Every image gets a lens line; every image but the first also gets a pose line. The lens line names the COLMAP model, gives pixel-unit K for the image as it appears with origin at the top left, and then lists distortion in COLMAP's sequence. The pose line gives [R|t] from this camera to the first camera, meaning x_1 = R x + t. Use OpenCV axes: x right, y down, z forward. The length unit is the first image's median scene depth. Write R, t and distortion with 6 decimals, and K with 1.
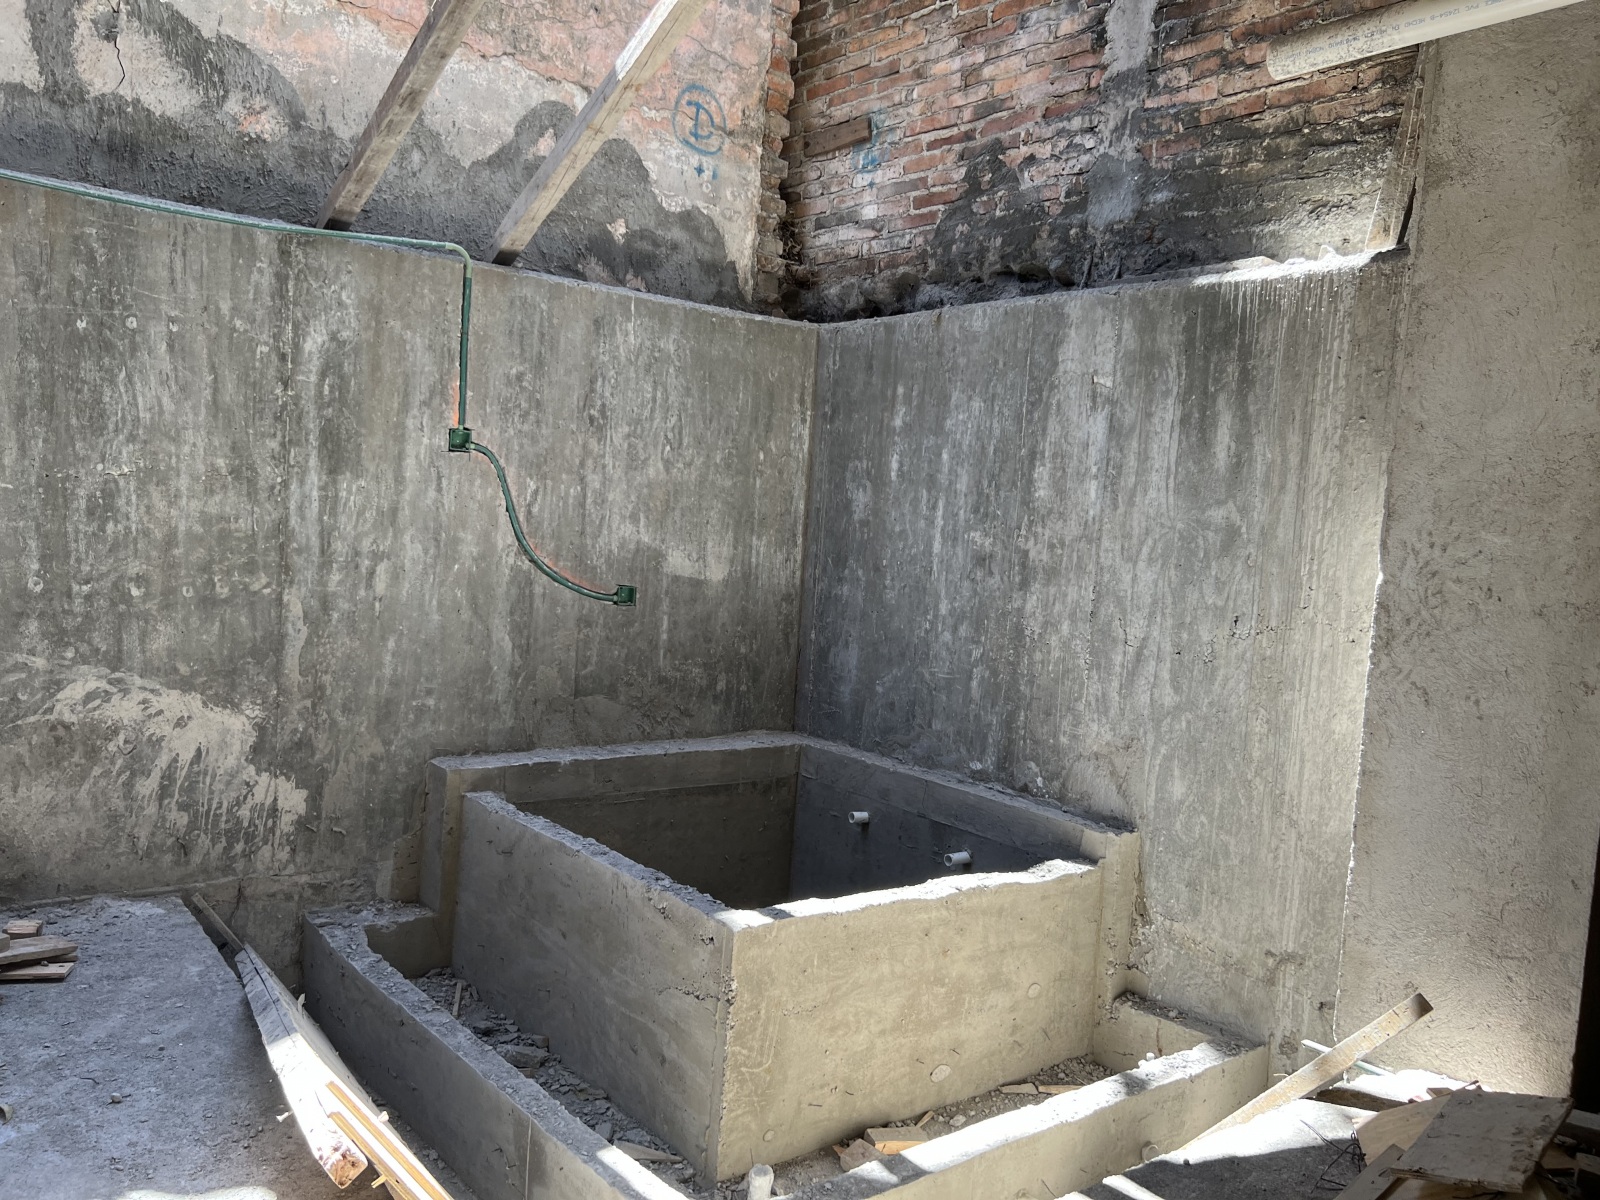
lens RADIAL K [[1210.2, 0, 795.2], [0, 1210.2, 615.2], [0, 0, 1]] dist [0.053818, -0.068022]
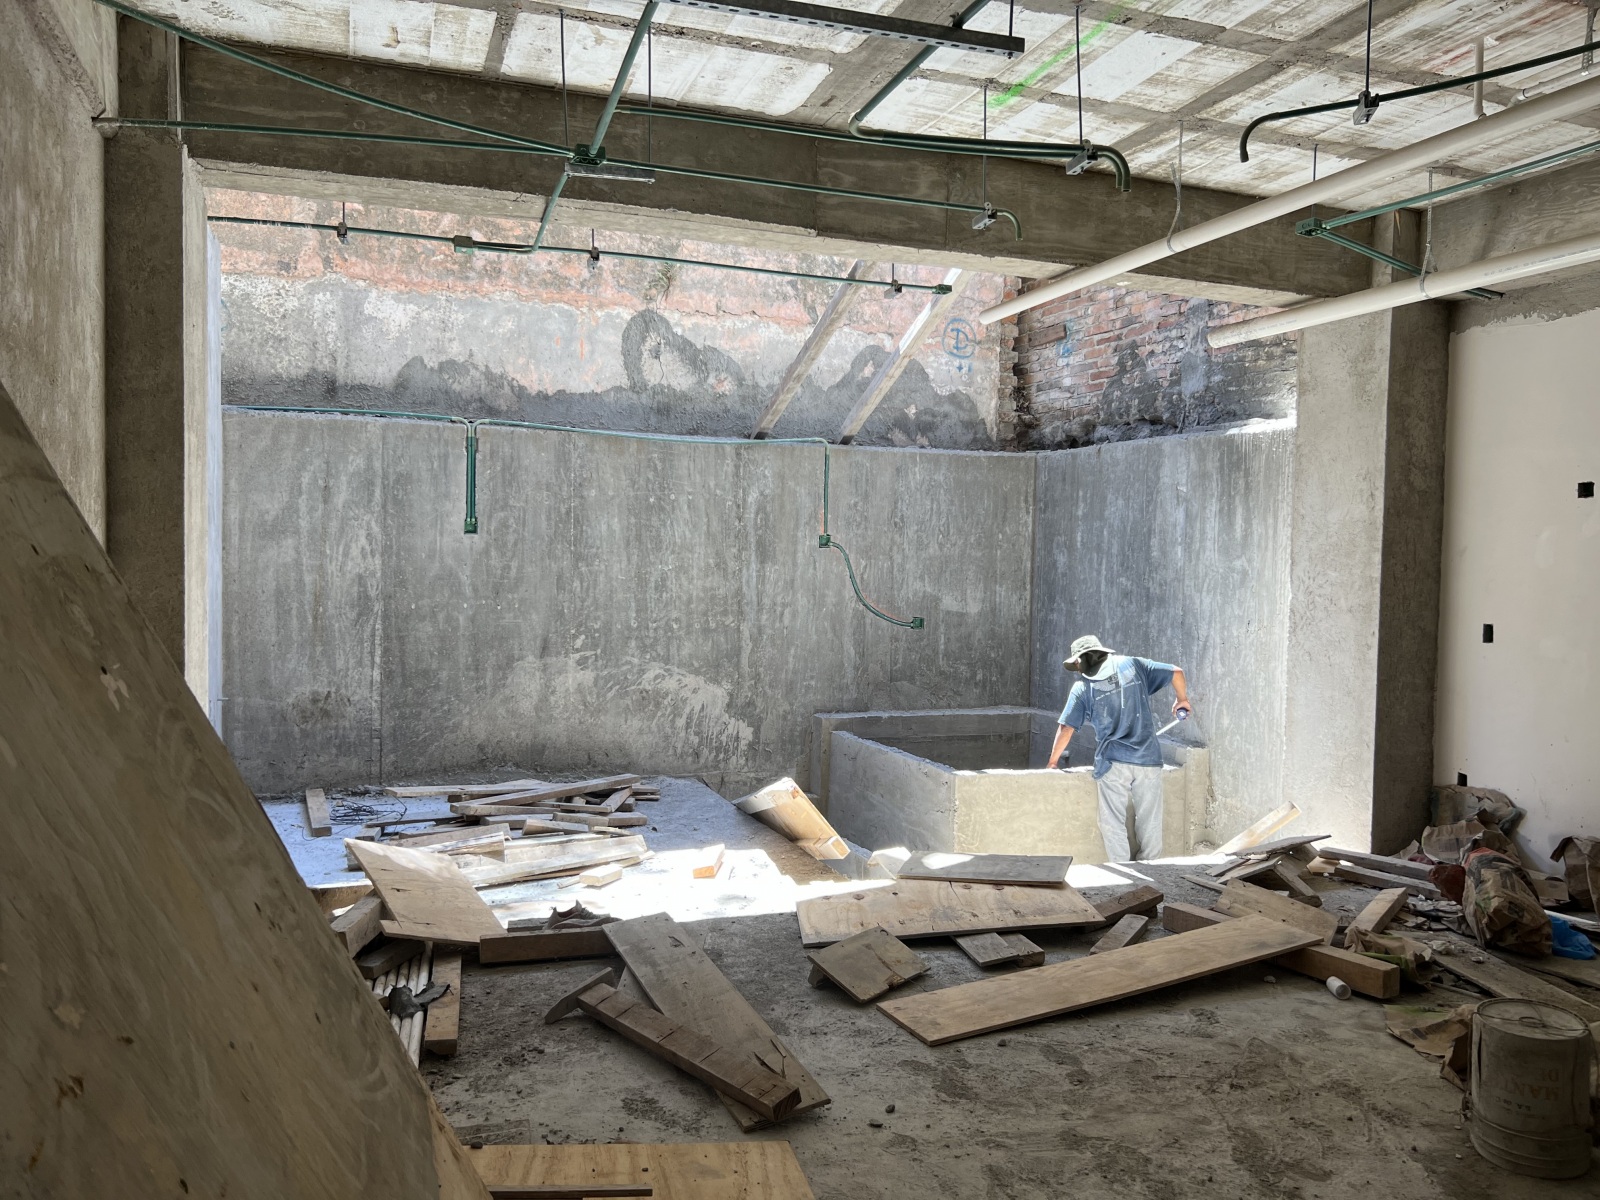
lens RADIAL K [[1206.8, 0, 815.3], [0, 1206.8, 618.1], [0, 0, 1]] dist [0.192181, -0.520315]
pose [[0.960208, -0.033029, -0.277326, 0.239903], [0.022605, 0.998916, -0.040703, 0.052933], [0.278370, 0.032814, 0.959913, -0.848482]]
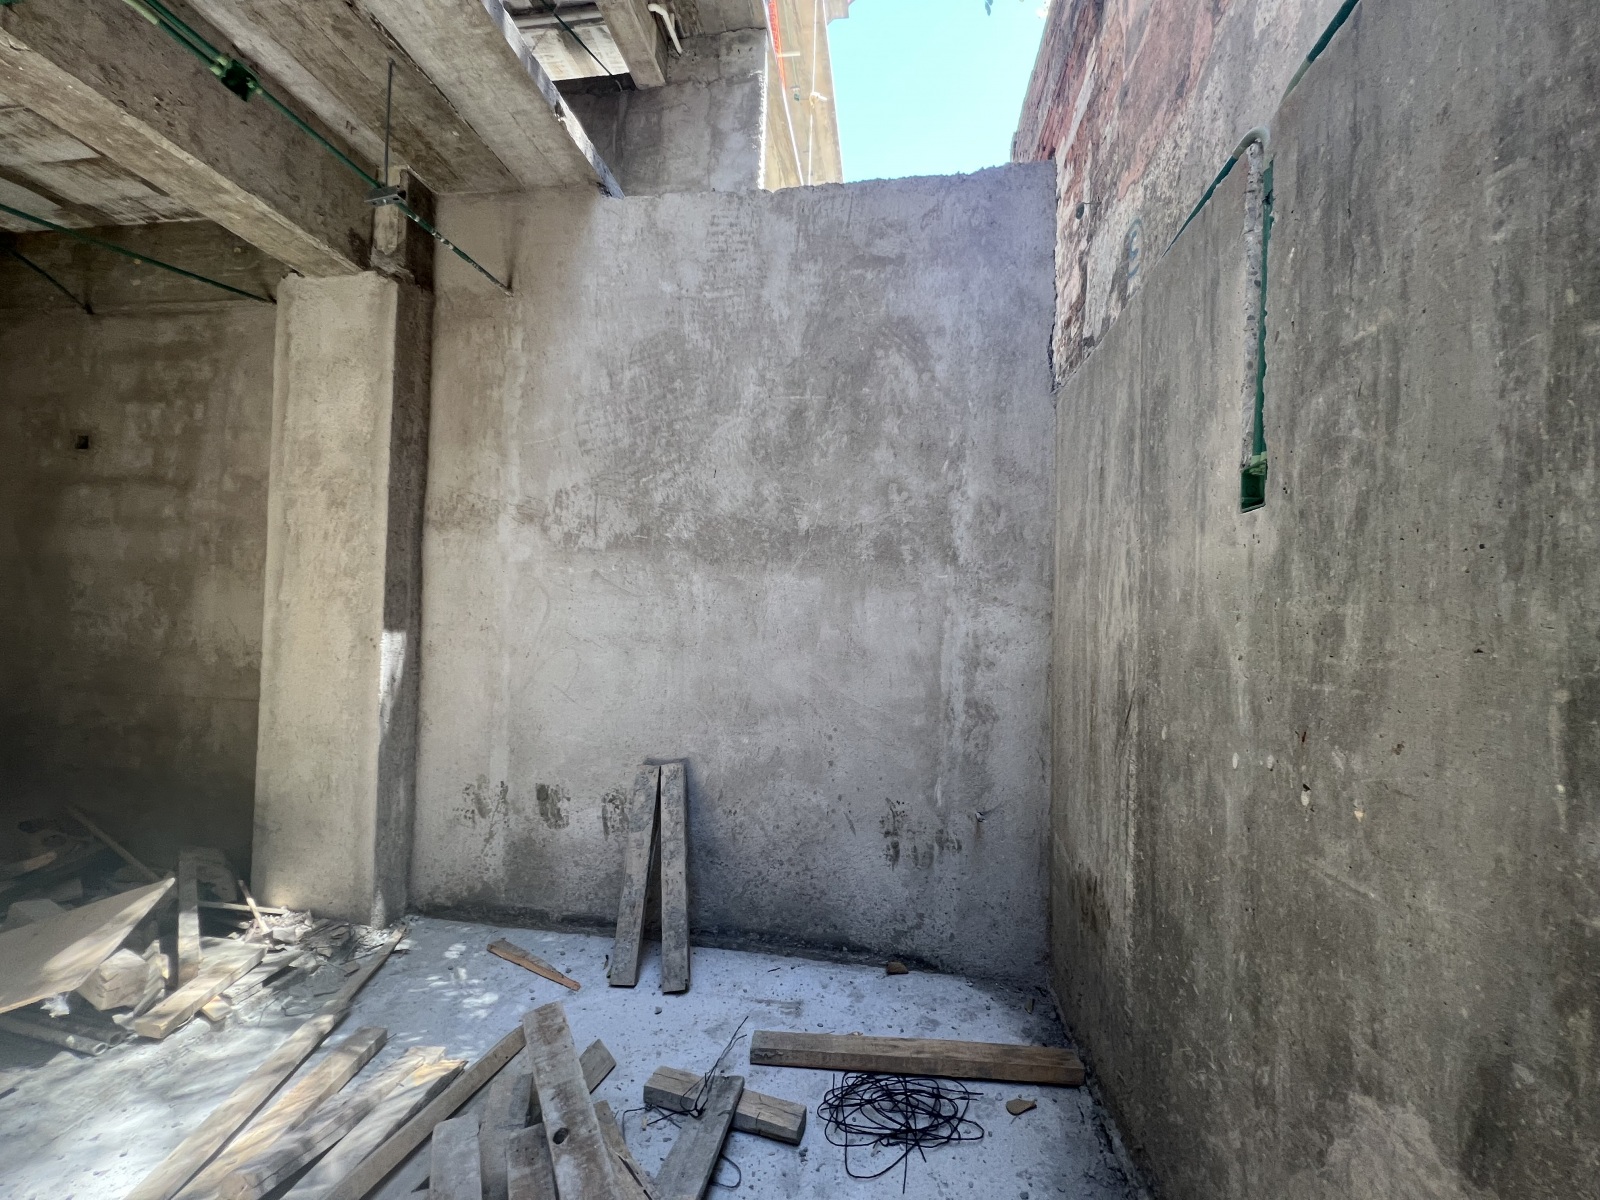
lens RADIAL K [[641.7, 0, 800.0], [0, 641.7, 600.0], [0, 0, 1]] dist [0.001801, 0.000070]
pose [[-0.706065, -0.098077, -0.701323, -0.437087], [-0.123838, 0.992203, -0.014080, -0.093303], [0.697235, 0.076909, -0.712705, 0.818054]]
